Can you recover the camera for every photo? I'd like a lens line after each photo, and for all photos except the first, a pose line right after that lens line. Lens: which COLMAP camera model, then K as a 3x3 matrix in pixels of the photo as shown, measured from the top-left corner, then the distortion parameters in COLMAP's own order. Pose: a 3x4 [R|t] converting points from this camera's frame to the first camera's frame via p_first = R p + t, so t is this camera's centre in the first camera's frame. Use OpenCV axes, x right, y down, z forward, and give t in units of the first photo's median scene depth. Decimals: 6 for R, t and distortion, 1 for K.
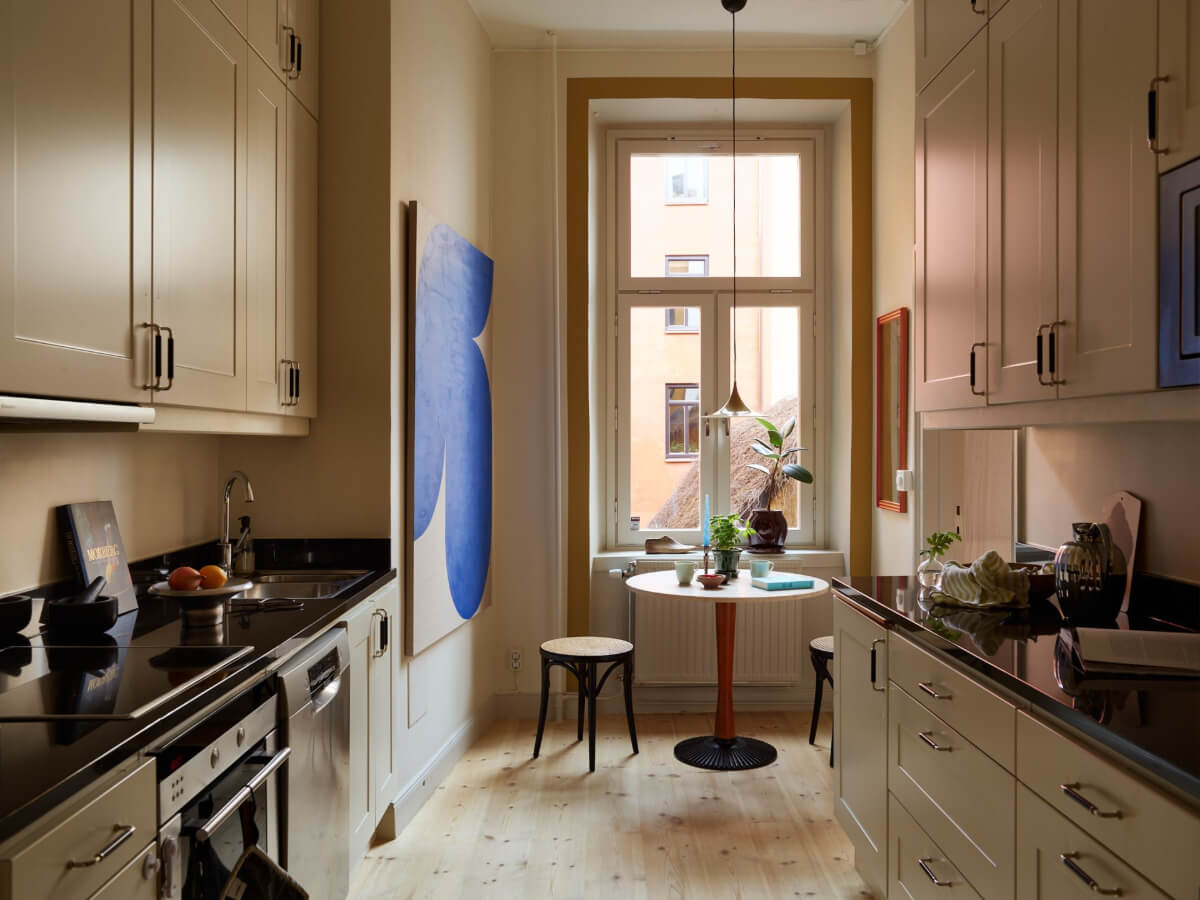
lens RADIAL K [[1014.2, 0, 652.1], [0, 1014.2, 430.2], [0, 0, 1]] dist [-0.021903, 0.000956]
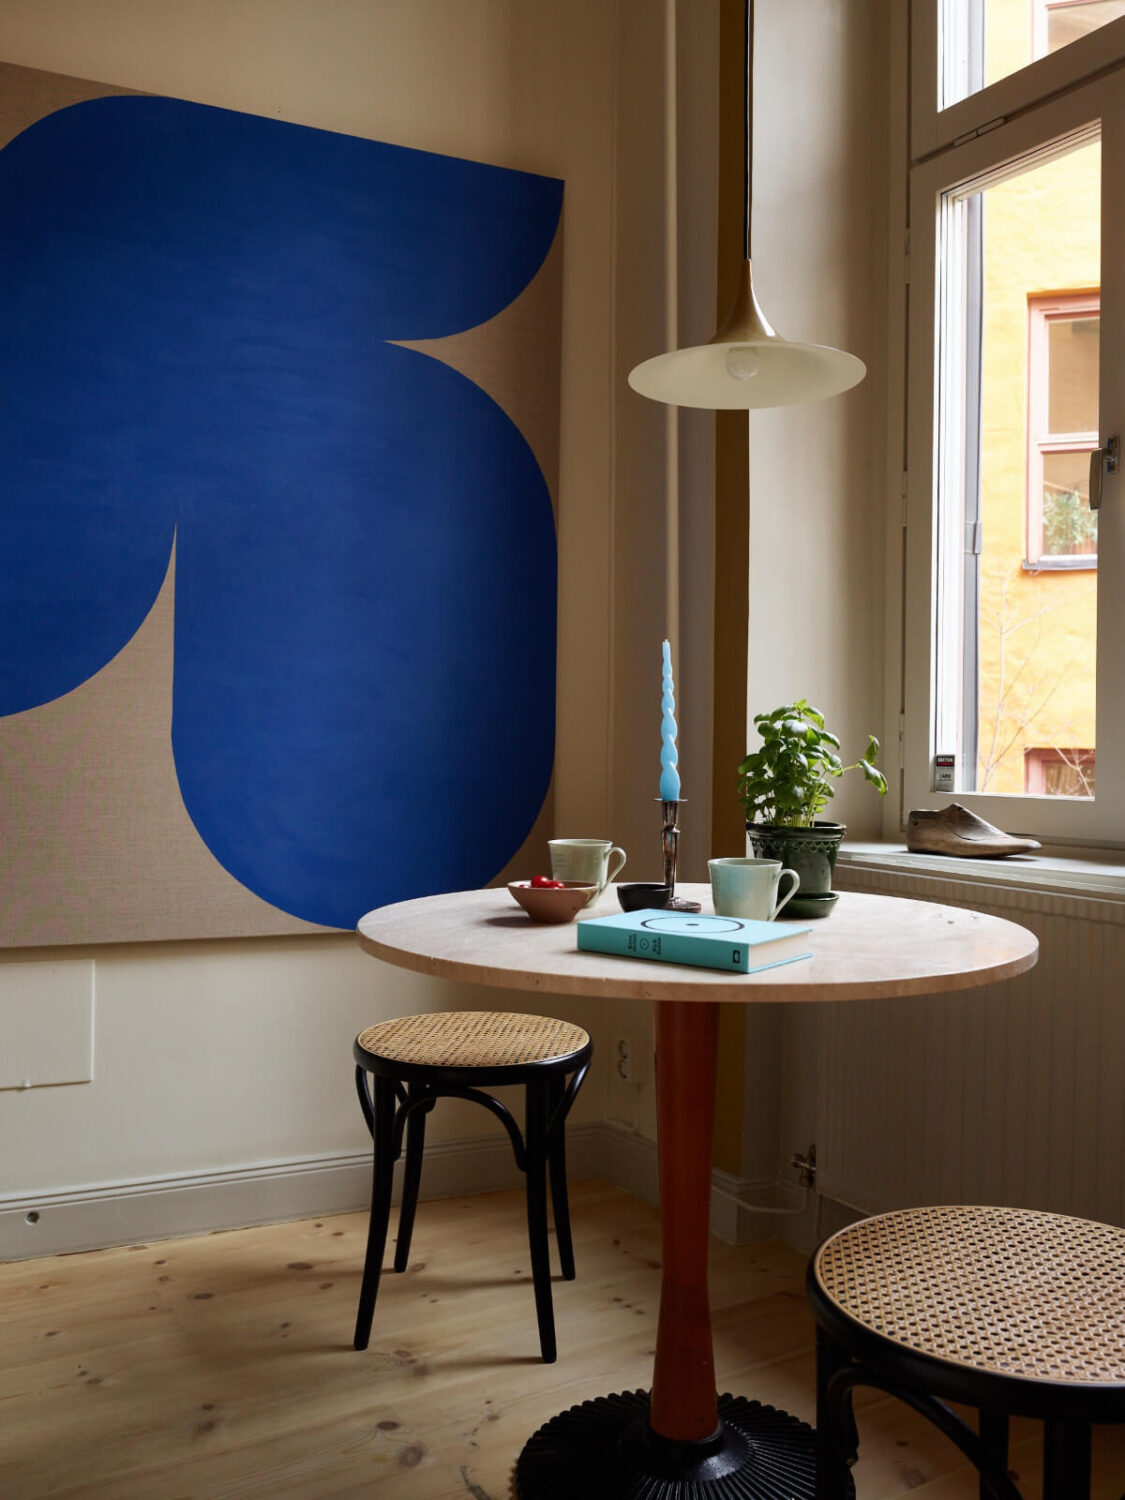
lens RADIAL K [[1301.9, 0, 562.5], [0, 1301.9, 750.0], [0, 0, 1]] dist [-0.004675, -0.008370]
pose [[0.491666, 0.005896, -0.870764, 0.384848], [0.003406, 0.999956, 0.008694, 0.092457], [0.870777, -0.007240, 0.491625, 0.756397]]
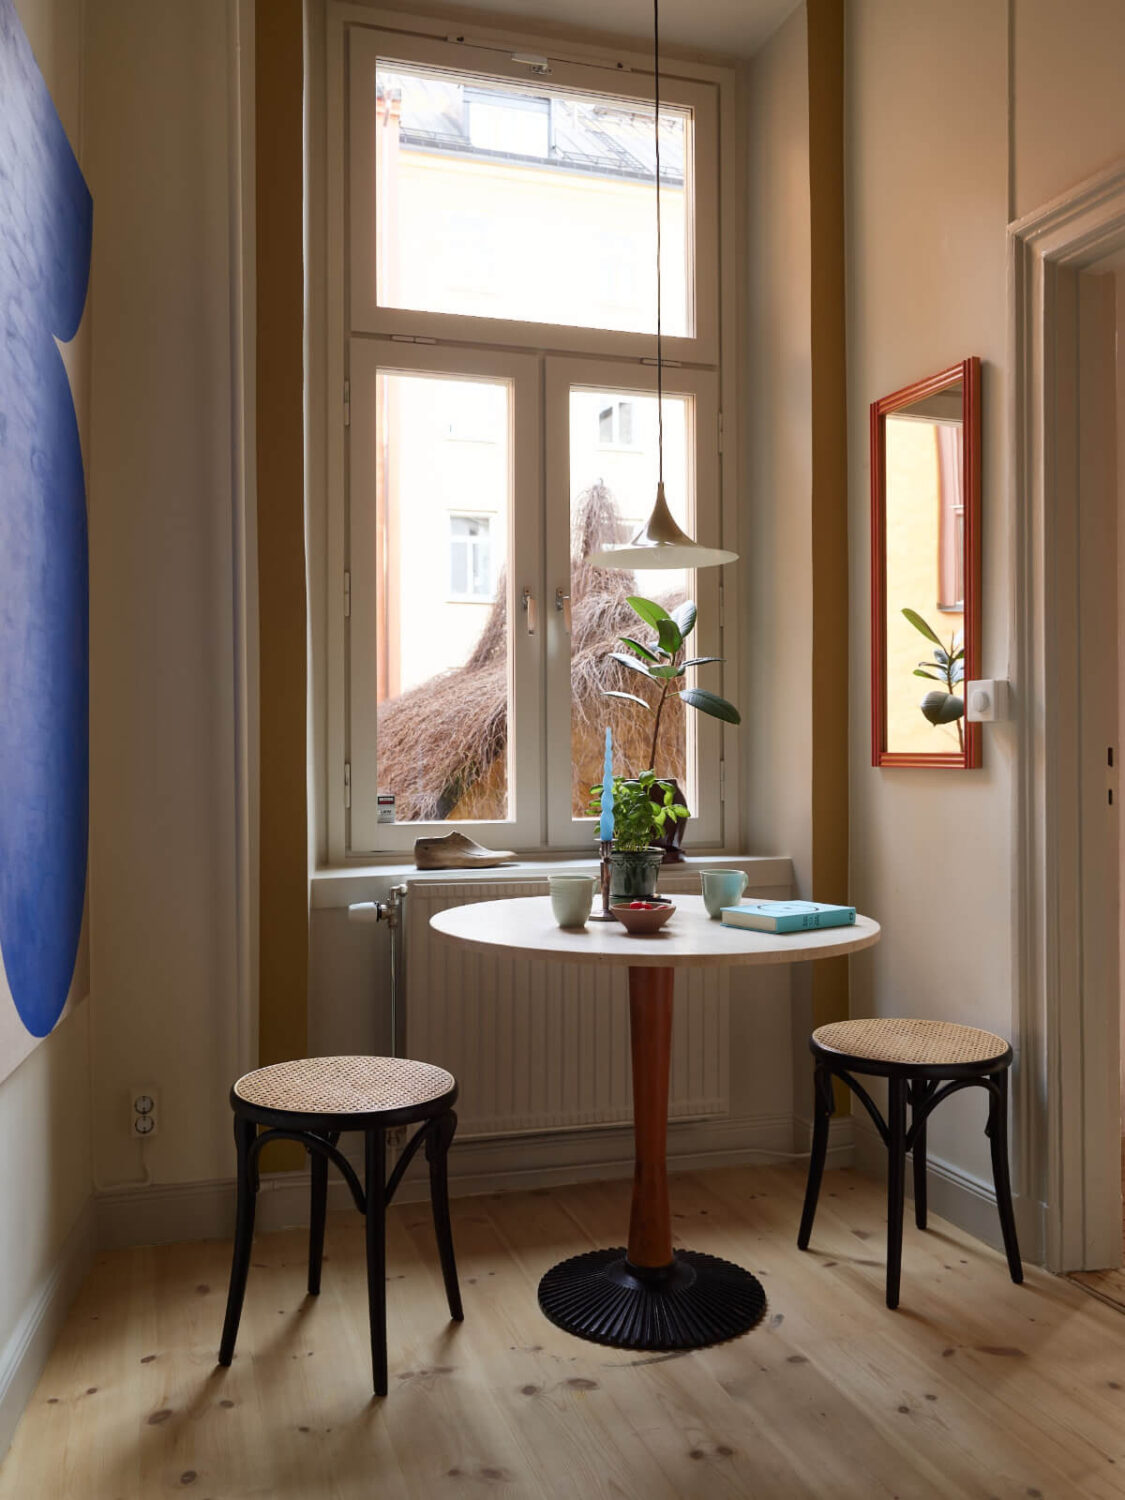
lens RADIAL K [[1267.7, 0, 562.5], [0, 1267.7, 750.0], [0, 0, 1]] dist [-0.021903, 0.000956]
pose [[0.964584, -0.000784, 0.263773, -0.112412], [-0.001592, 0.999960, 0.008794, 0.067778], [-0.263769, -0.008903, 0.964545, 0.455432]]
